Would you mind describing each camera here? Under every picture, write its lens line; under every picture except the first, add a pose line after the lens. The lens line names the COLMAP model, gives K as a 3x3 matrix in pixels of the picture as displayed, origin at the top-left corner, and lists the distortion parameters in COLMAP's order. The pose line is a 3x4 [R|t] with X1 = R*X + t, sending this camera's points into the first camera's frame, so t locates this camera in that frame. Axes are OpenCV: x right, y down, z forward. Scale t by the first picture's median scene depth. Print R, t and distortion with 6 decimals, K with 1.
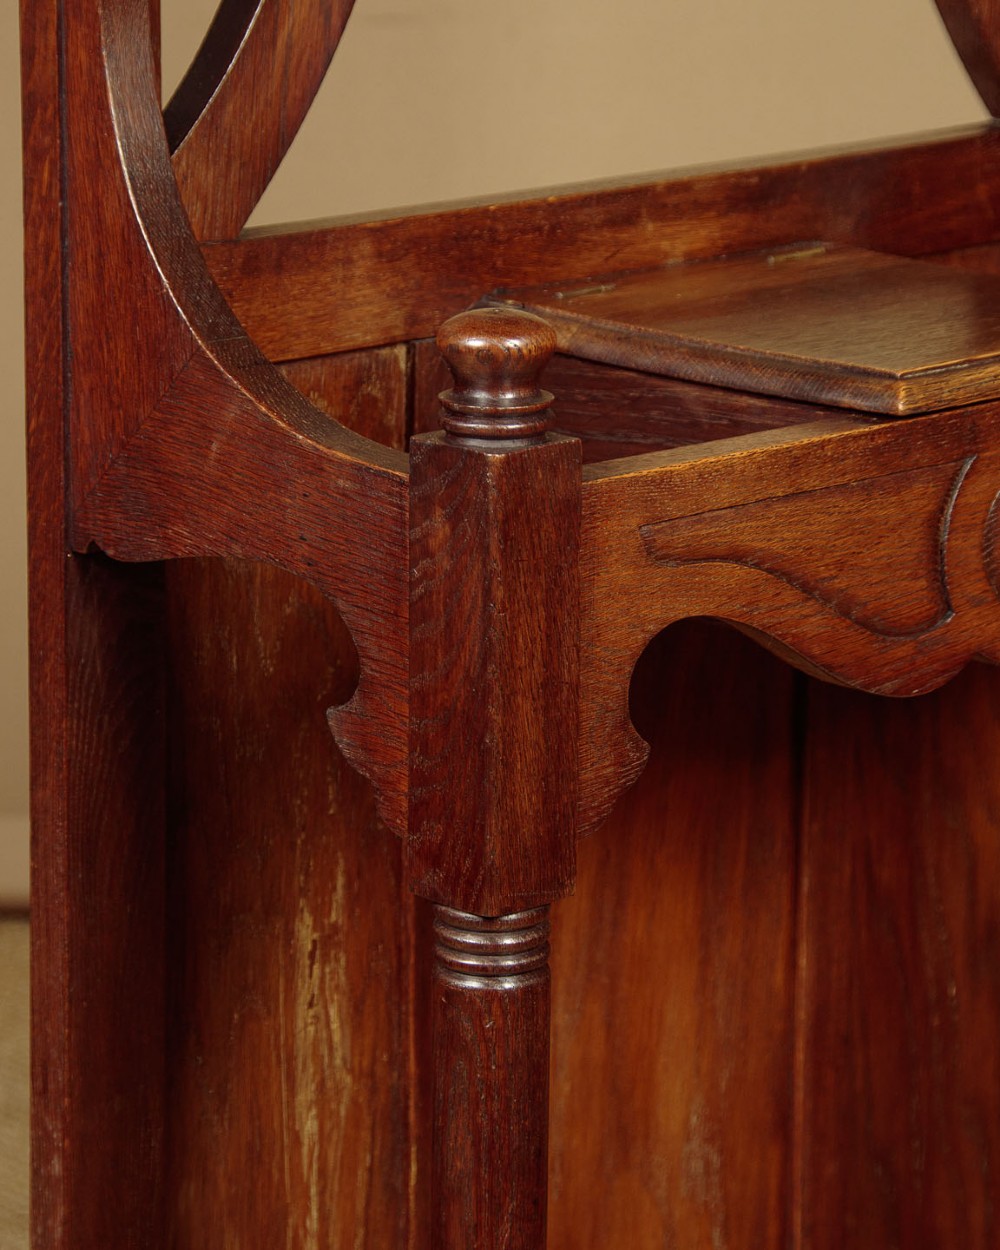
lens RADIAL K [[5177.2, 0, 399.0], [0, 5177.2, 624.2], [0, 0, 1]] dist [0.363437, 6.109670]
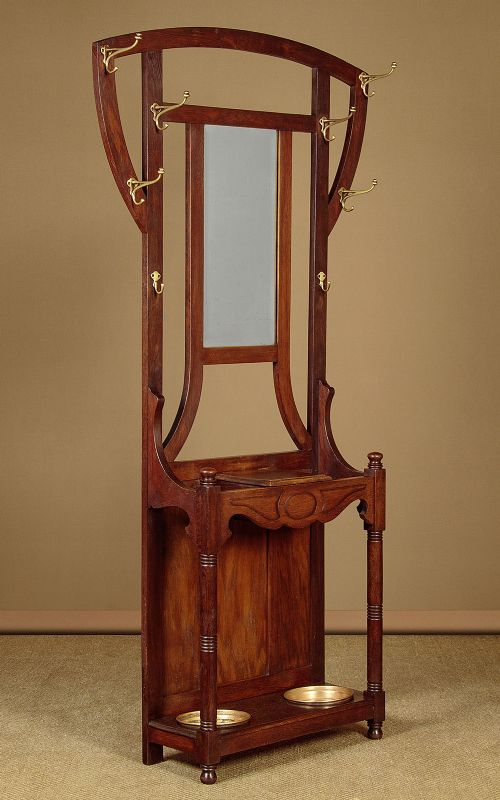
lens RADIAL K [[2140.7, 0, 250.0], [0, 2140.7, 400.0], [0, 0, 1]] dist [0.438163, 0.320735]
pose [[0.999912, -0.003450, -0.012774, 0.103559], [0.001403, 0.987616, -0.156883, 0.281047], [0.013157, 0.156852, 0.987535, -1.744187]]
